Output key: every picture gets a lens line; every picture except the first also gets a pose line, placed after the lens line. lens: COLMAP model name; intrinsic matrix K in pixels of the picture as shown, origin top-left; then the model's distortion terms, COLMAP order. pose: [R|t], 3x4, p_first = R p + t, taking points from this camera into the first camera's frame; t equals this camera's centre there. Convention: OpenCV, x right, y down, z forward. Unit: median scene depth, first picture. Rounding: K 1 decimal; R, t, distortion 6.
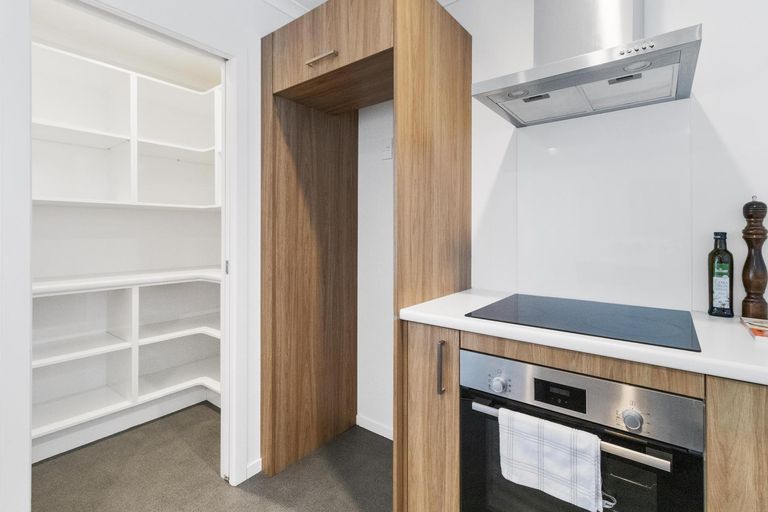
lens RADIAL K [[362.8, 0, 385.7], [0, 362.8, 232.6], [0, 0, 1]] dist [-0.001237, -0.000708]
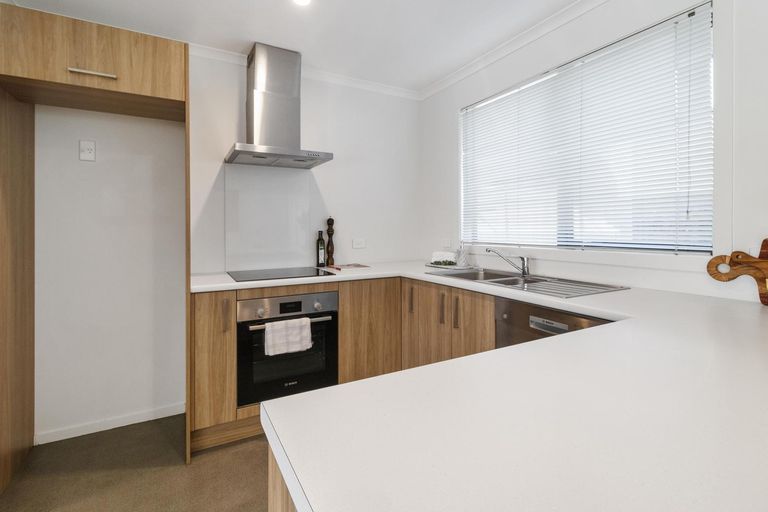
lens RADIAL K [[362.8, 0, 385.7], [0, 362.8, 232.6], [0, 0, 1]] dist [-0.001237, -0.000708]
pose [[0.394023, -0.011662, 0.919027, -1.043238], [0.002766, 0.999930, 0.011503, -0.015560], [-0.919096, -0.001991, 0.394028, -0.299669]]
